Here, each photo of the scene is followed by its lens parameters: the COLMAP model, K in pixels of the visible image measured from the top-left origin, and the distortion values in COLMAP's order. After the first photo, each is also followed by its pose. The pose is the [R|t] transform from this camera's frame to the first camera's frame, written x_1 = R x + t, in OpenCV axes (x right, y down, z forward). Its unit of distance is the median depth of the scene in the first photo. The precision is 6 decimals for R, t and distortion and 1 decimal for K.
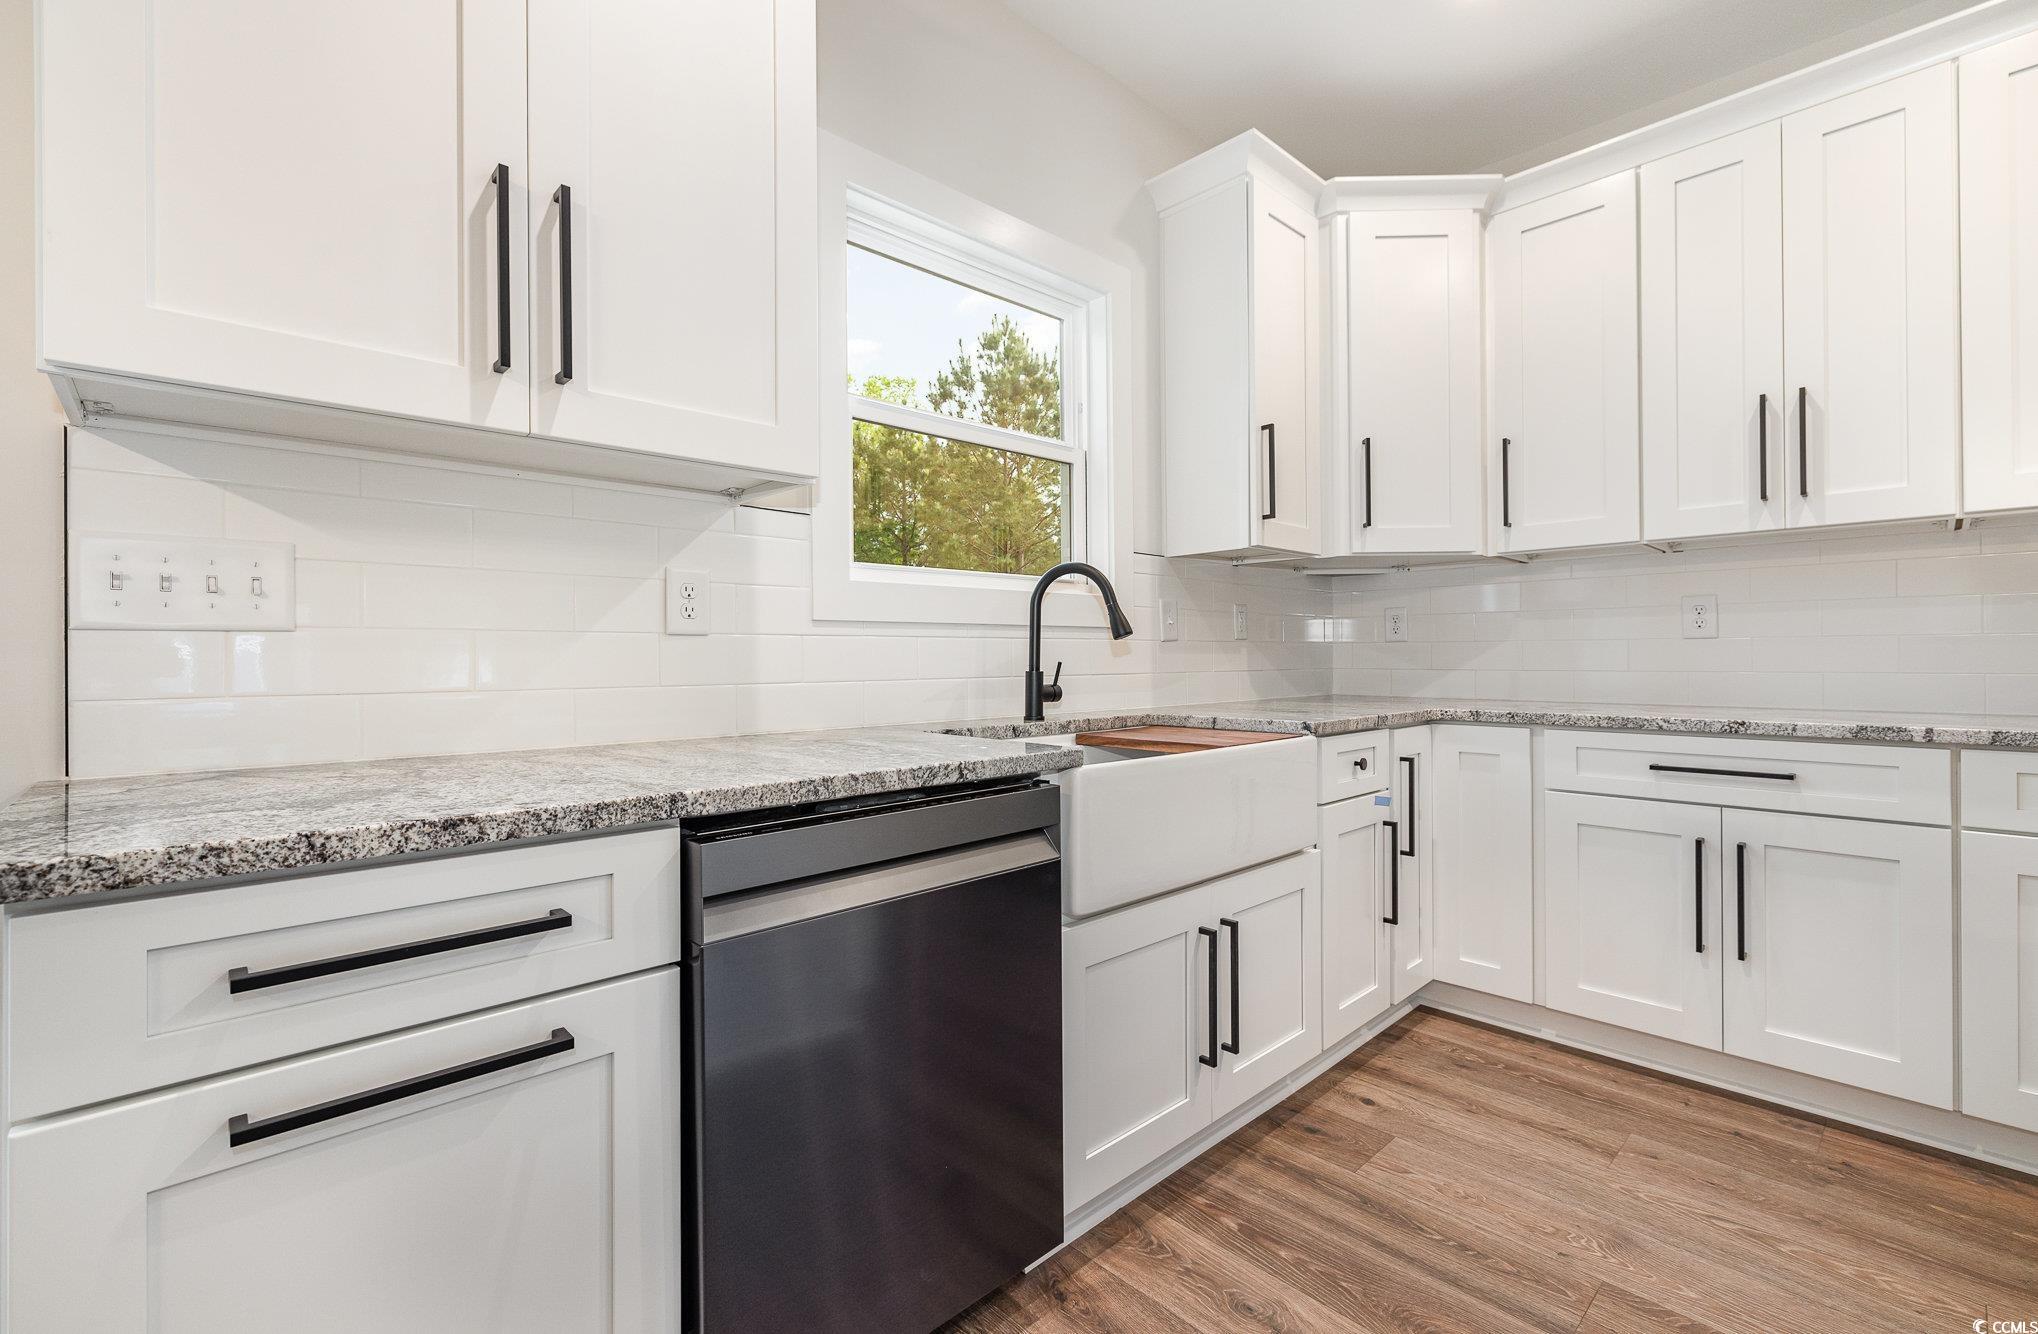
lens RADIAL K [[870.1, 0, 1047.1], [0, 870.1, 656.8], [0, 0, 1]] dist [0.001704, -0.000065]
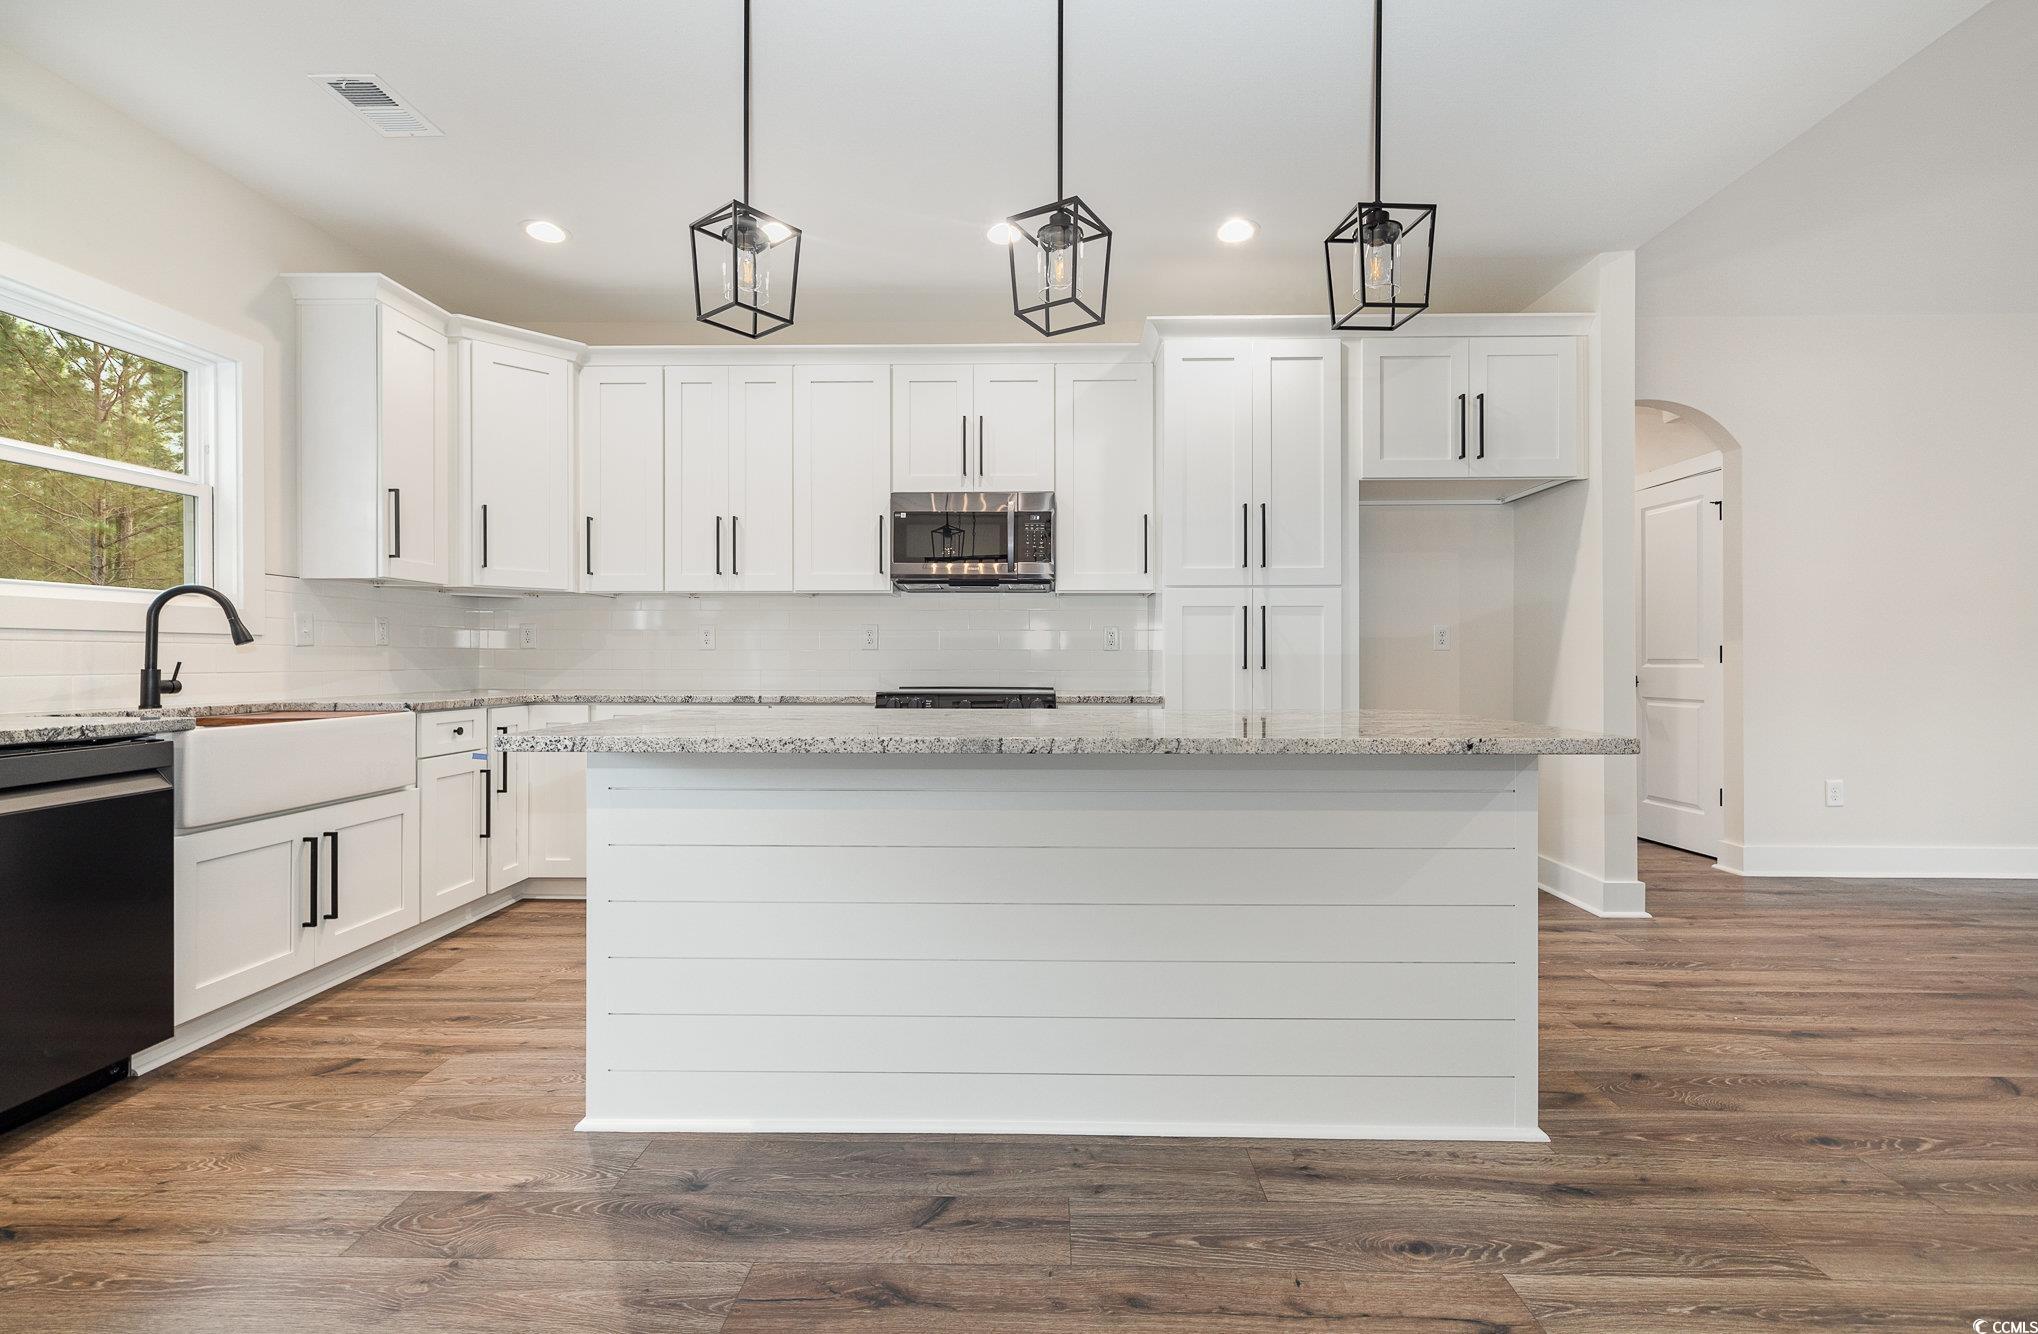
lens RADIAL K [[870.1, 0, 1013.3], [0, 870.1, 661.9], [0, 0, 1]] dist [0.001704, -0.000065]
pose [[0.721798, 0.005723, 0.692080, 0.012239], [-0.005527, 0.999982, -0.002505, 0.002833], [-0.692081, -0.002017, 0.721817, -0.706930]]
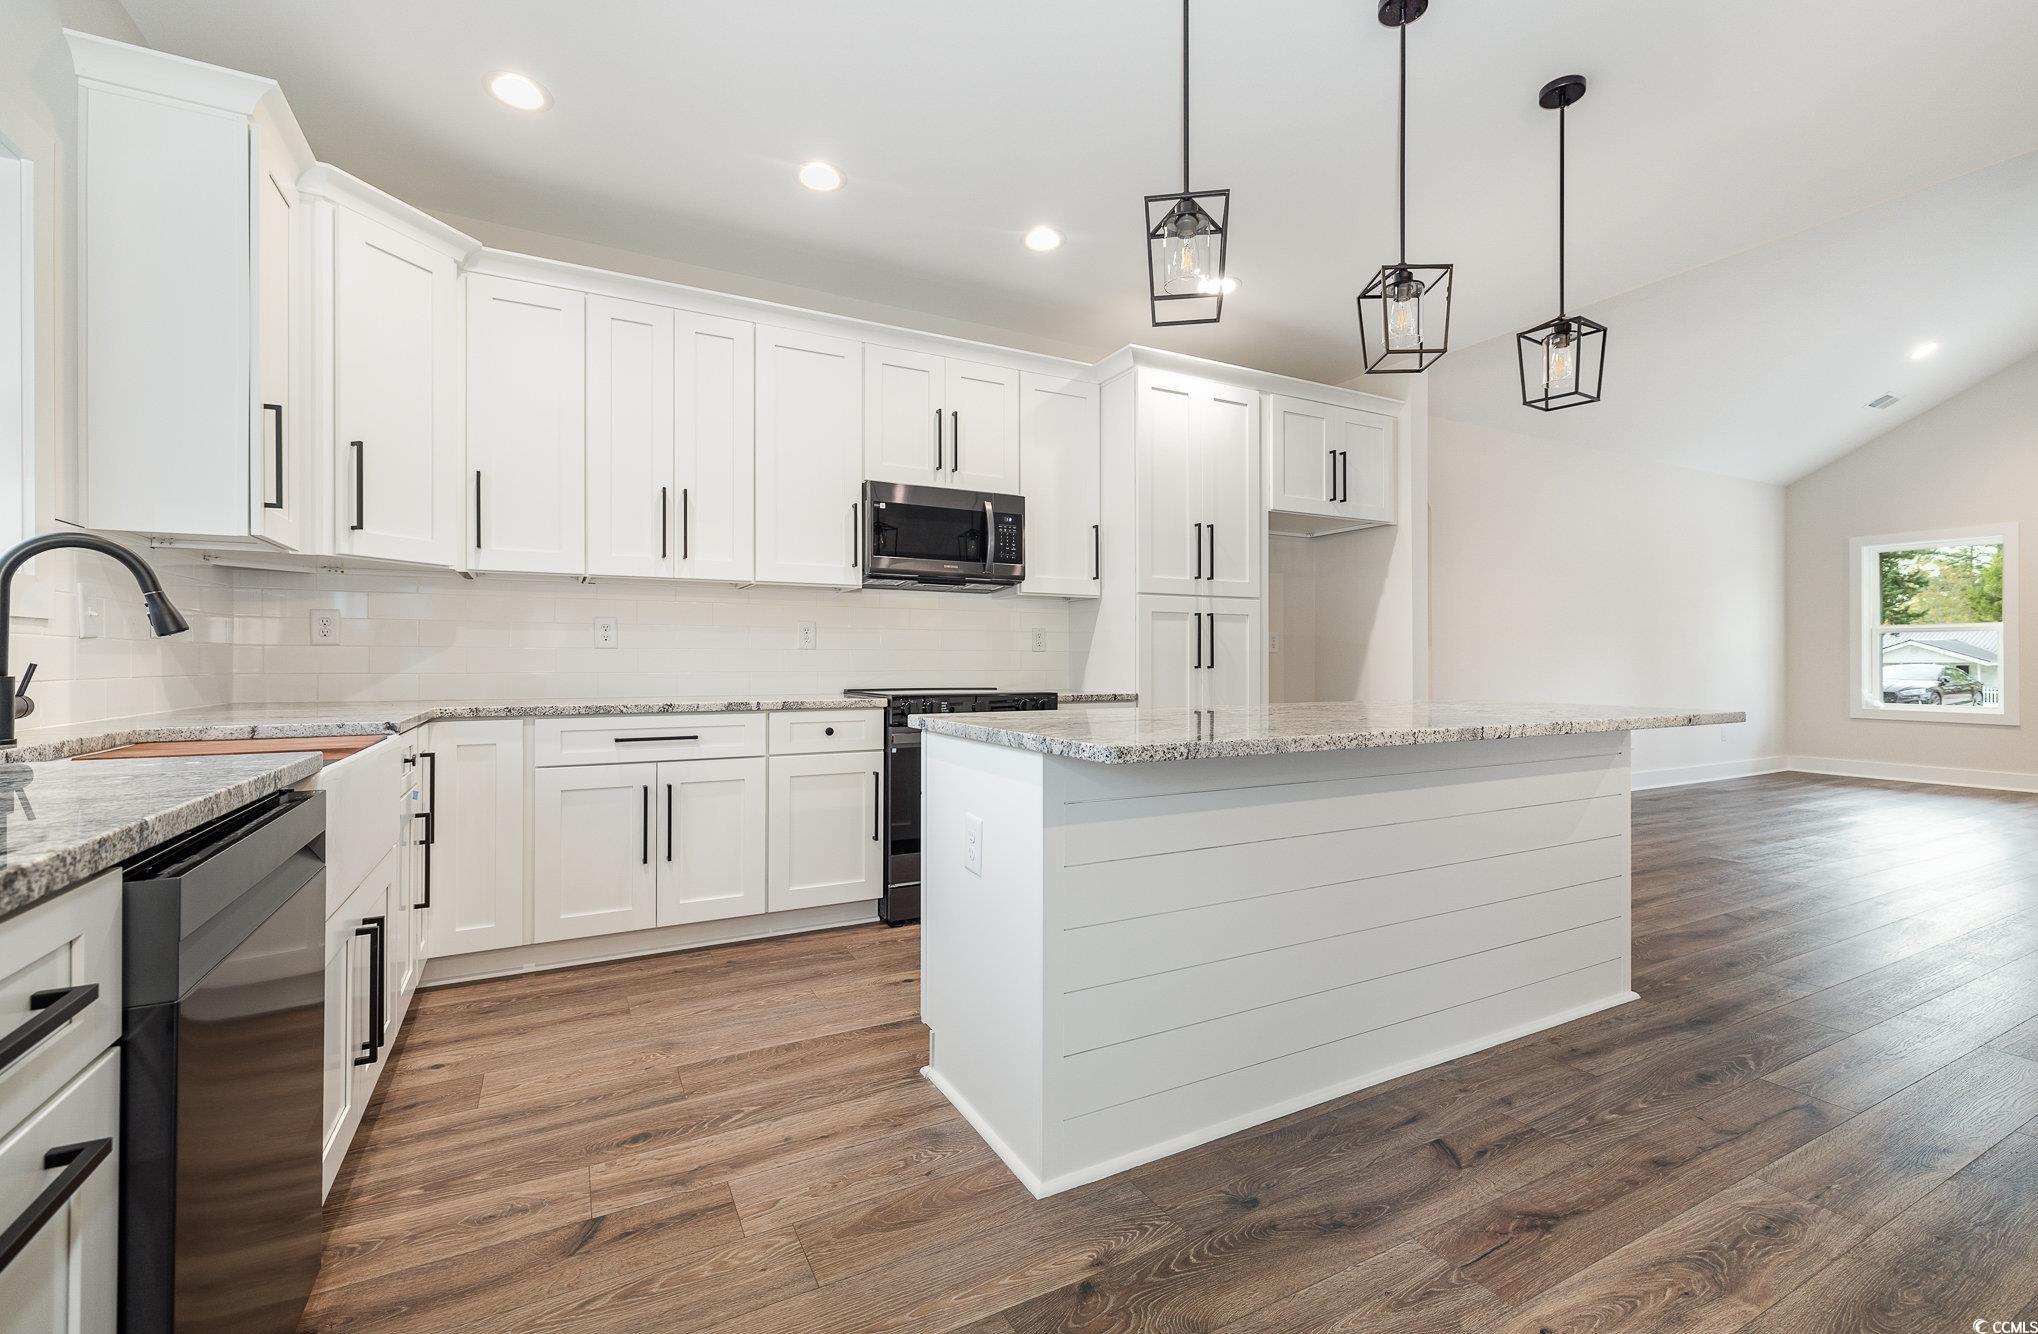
lens RADIAL K [[870.1, 0, 1001.6], [0, 870.1, 656.6], [0, 0, 1]] dist [0.001704, -0.000065]
pose [[0.292892, 0.010633, 0.956086, -0.425209], [-0.003999, 0.999943, -0.009896, 0.003830], [-0.956137, -0.000925, 0.292918, 0.002195]]
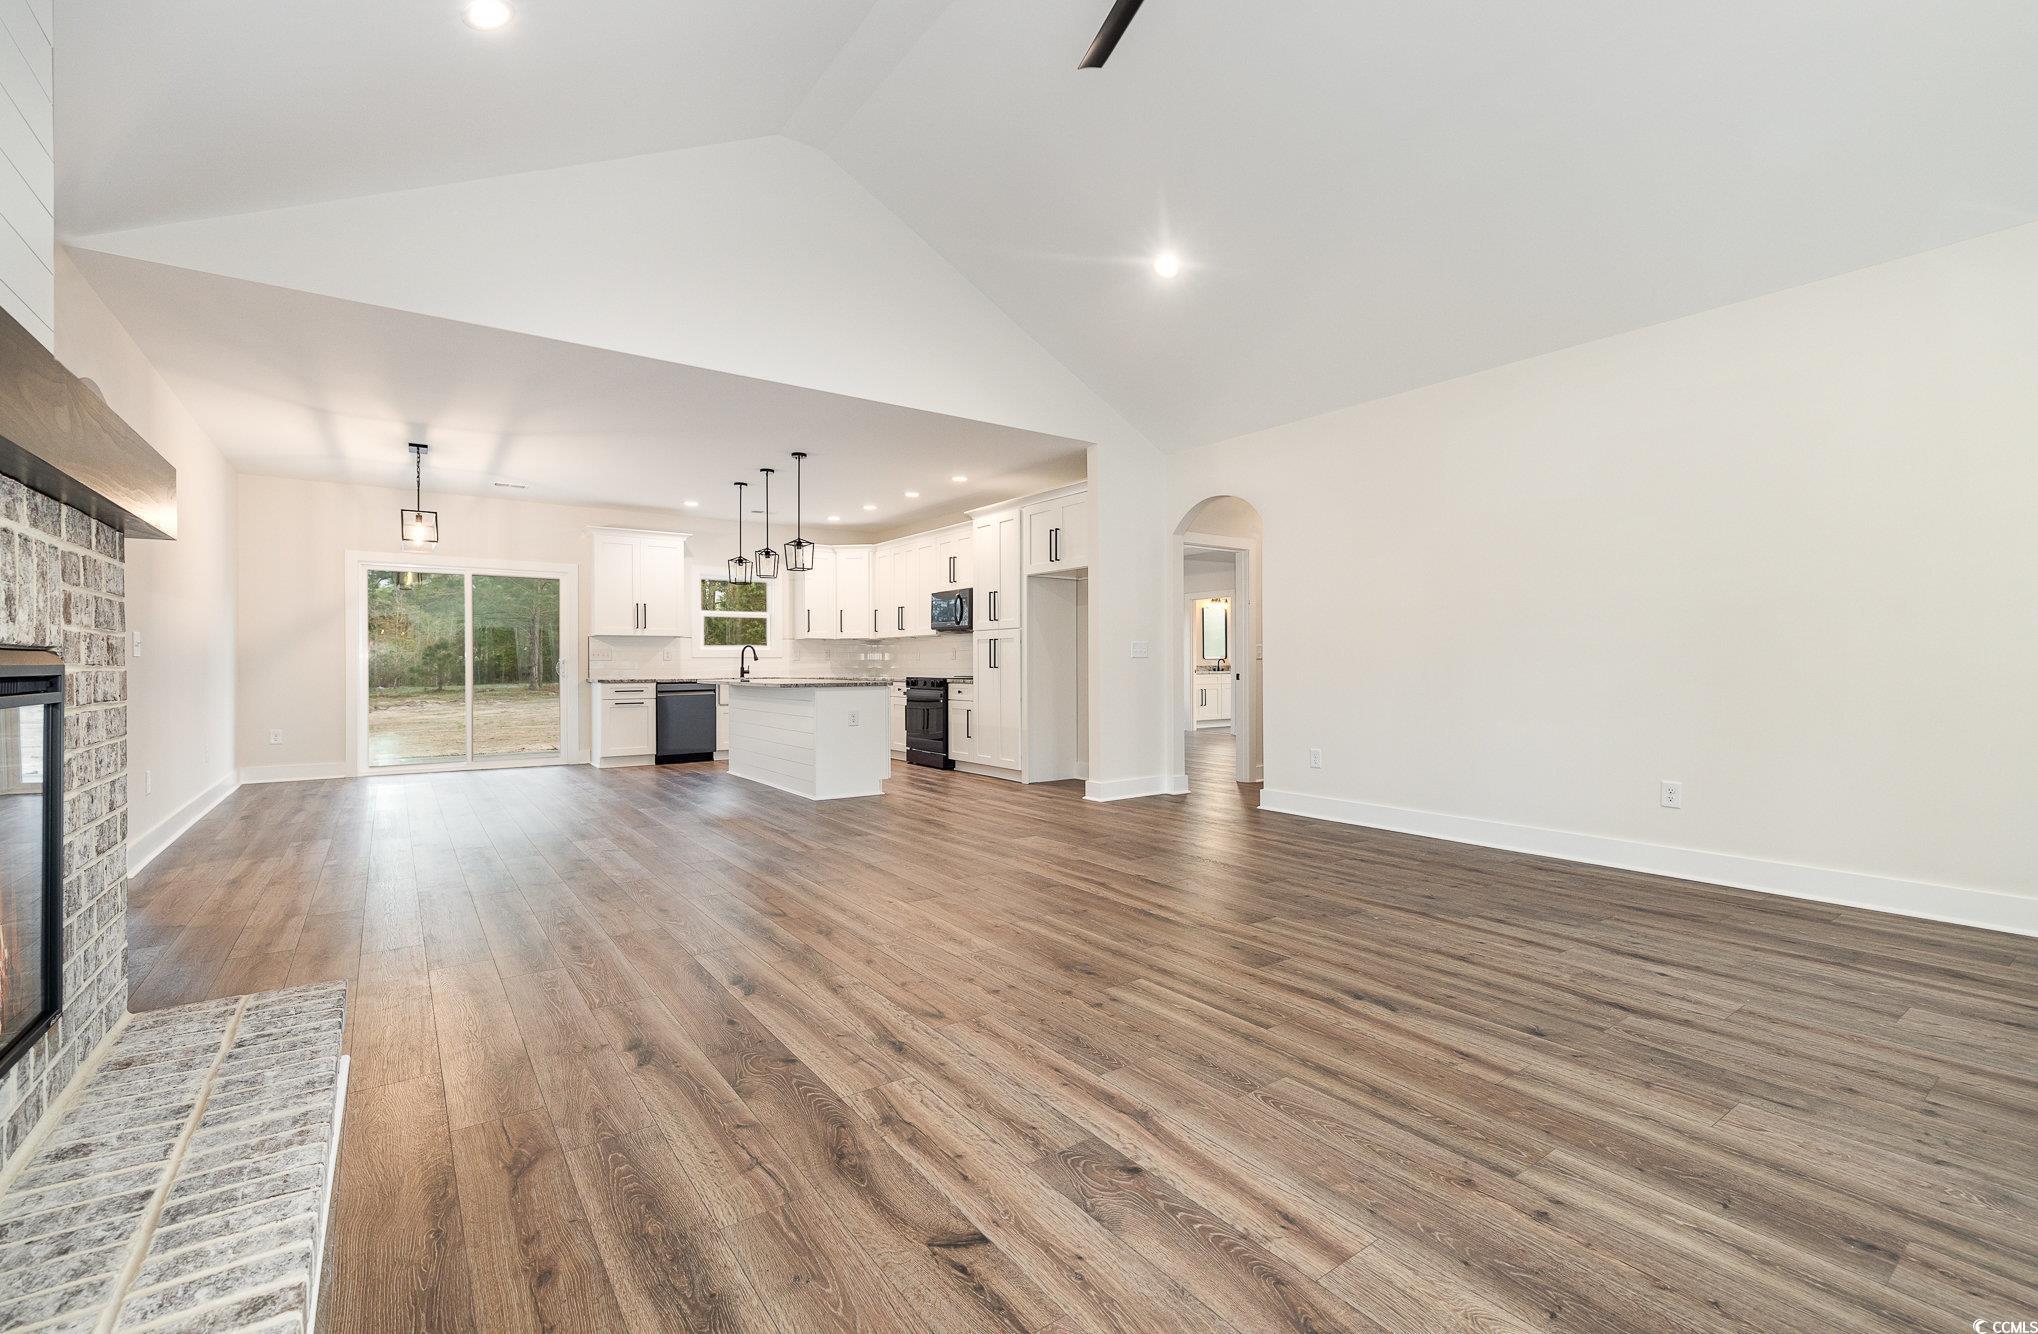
lens RADIAL K [[870.1, 0, 1028.5], [0, 870.1, 660.1], [0, 0, 1]] dist [0.001704, -0.000065]
pose [[0.989283, 0.001617, -0.146003, 2.056347], [-0.002061, 0.999994, -0.002890, -0.014852], [0.145998, 0.003160, 0.989280, -3.211663]]
